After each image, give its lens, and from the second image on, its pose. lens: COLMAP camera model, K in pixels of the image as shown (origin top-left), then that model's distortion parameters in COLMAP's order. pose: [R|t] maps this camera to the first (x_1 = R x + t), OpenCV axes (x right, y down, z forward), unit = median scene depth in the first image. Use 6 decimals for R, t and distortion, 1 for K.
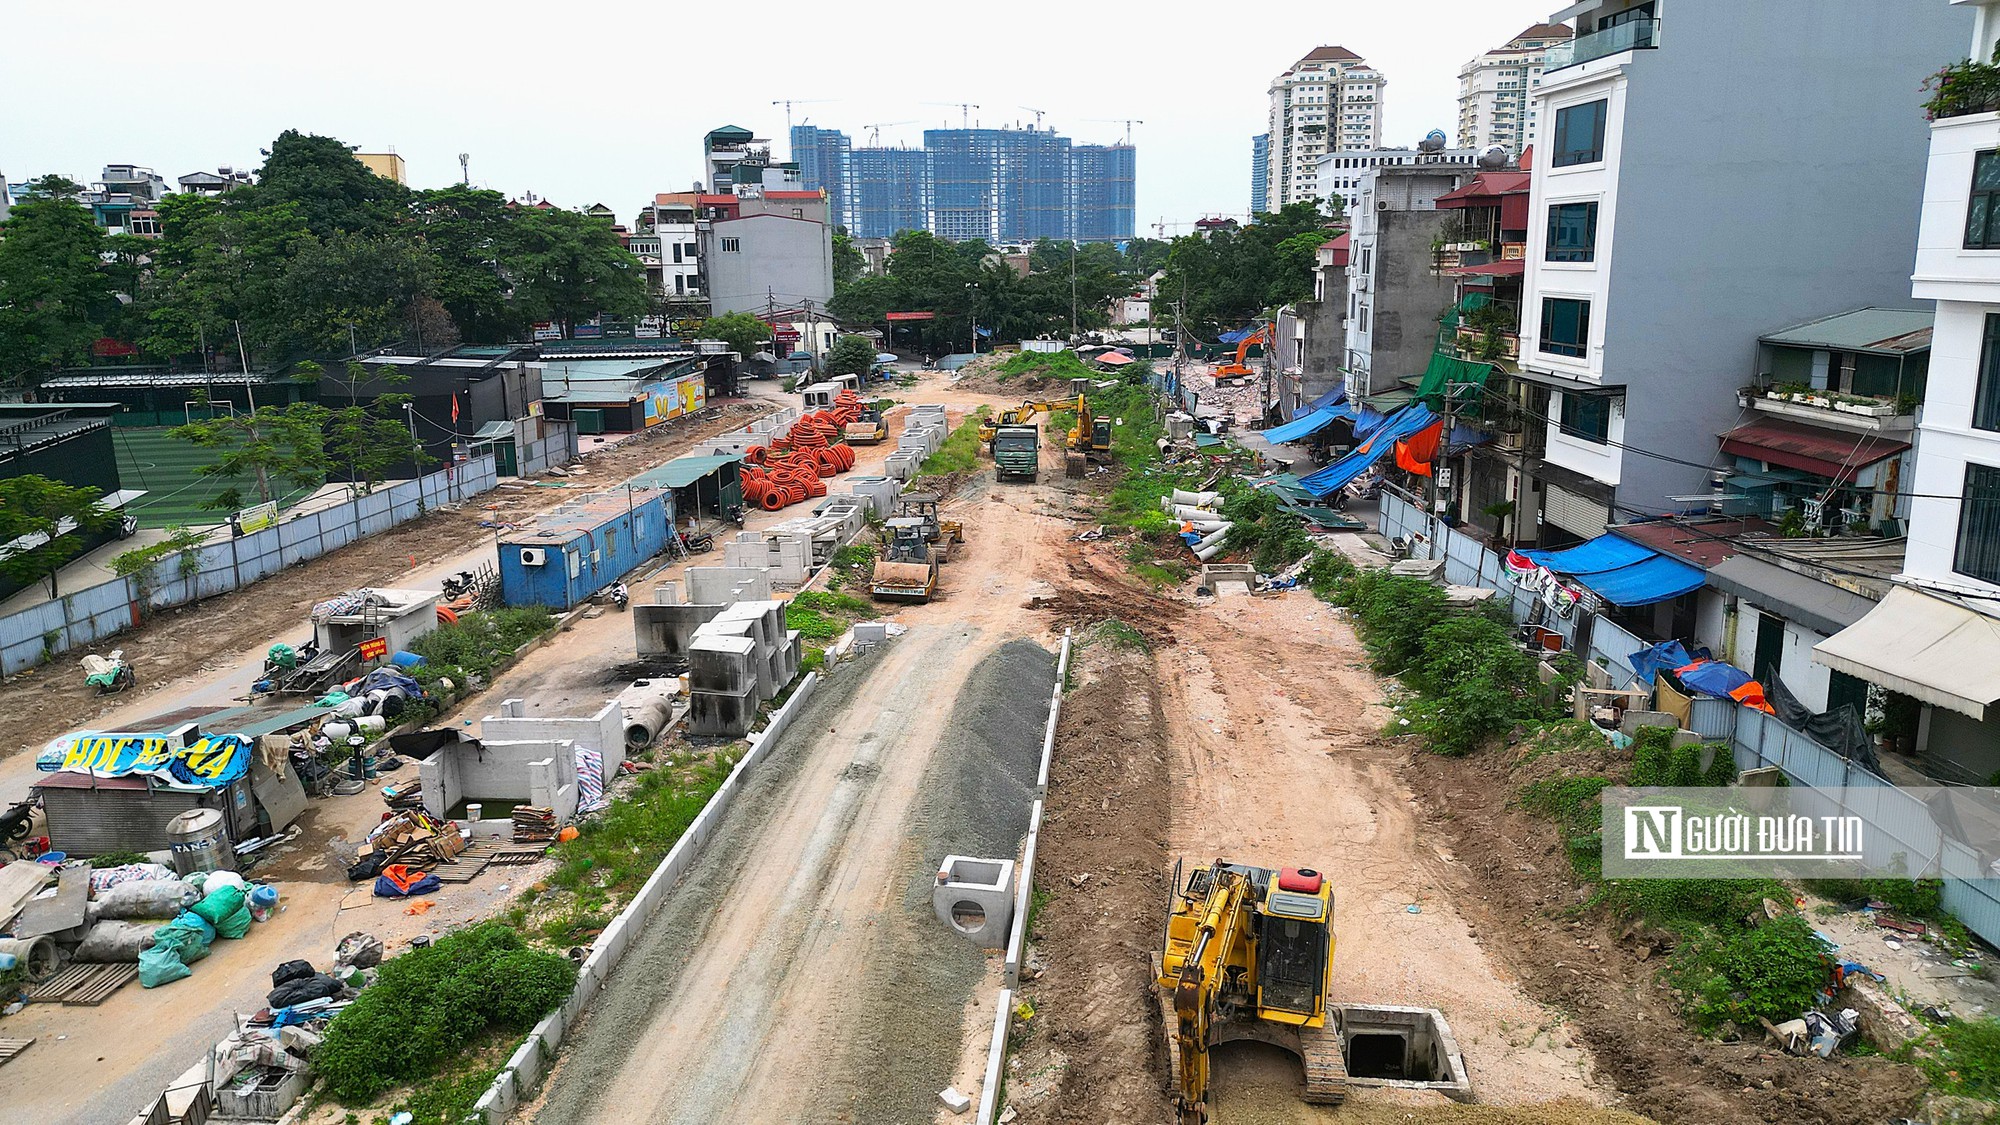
lens RADIAL K [[1397.0, 0, 1000.0], [0, 1397.0, 562.5], [0, 0, 1]] dist [0.068318, -0.070535]
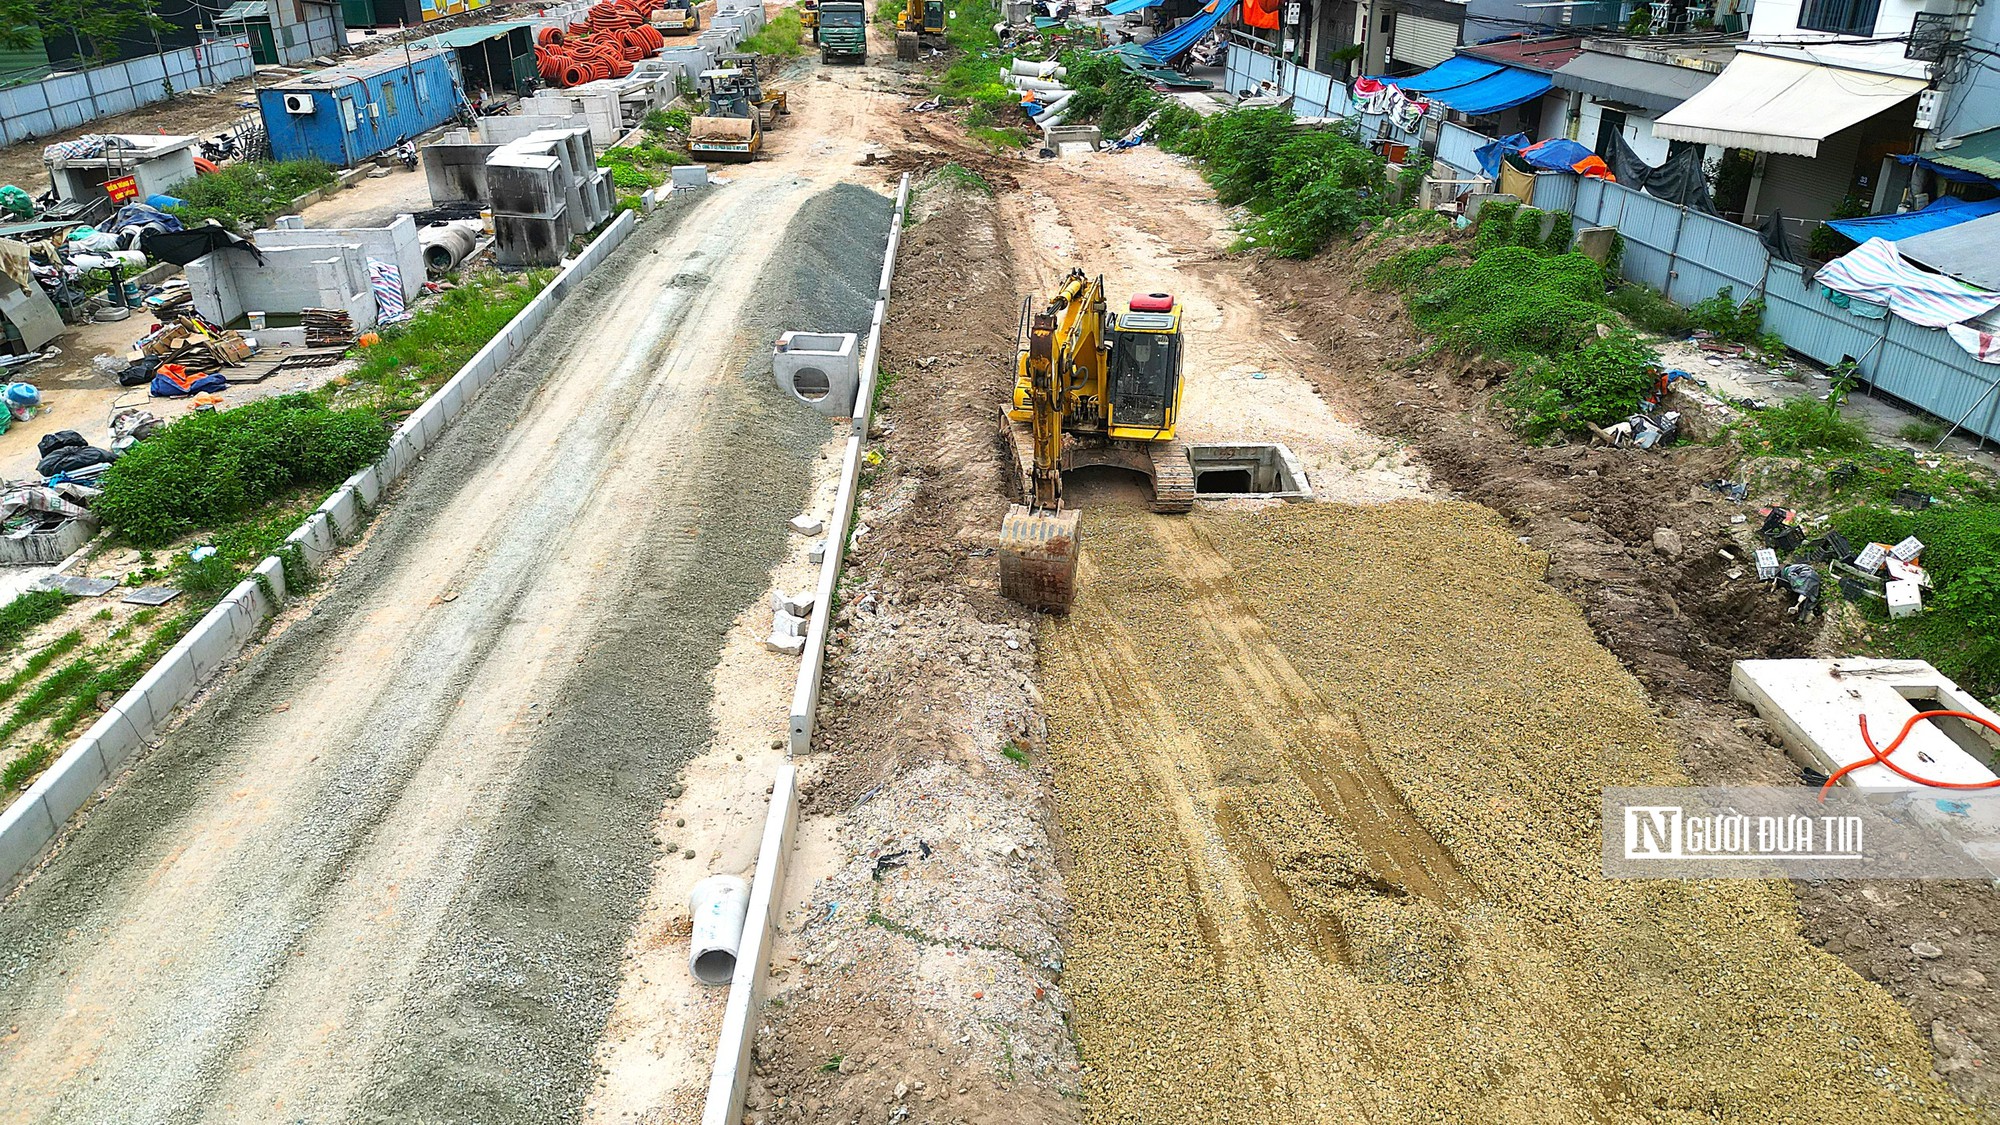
lens RADIAL K [[1397.0, 0, 1000.0], [0, 1397.0, 562.5], [0, 0, 1]] dist [0.068318, -0.070535]
pose [[0.993195, -0.052030, 0.104198, -0.000311], [0.027202, 0.973551, 0.226844, 0.132622], [-0.113245, -0.222466, 0.968341, 0.025510]]
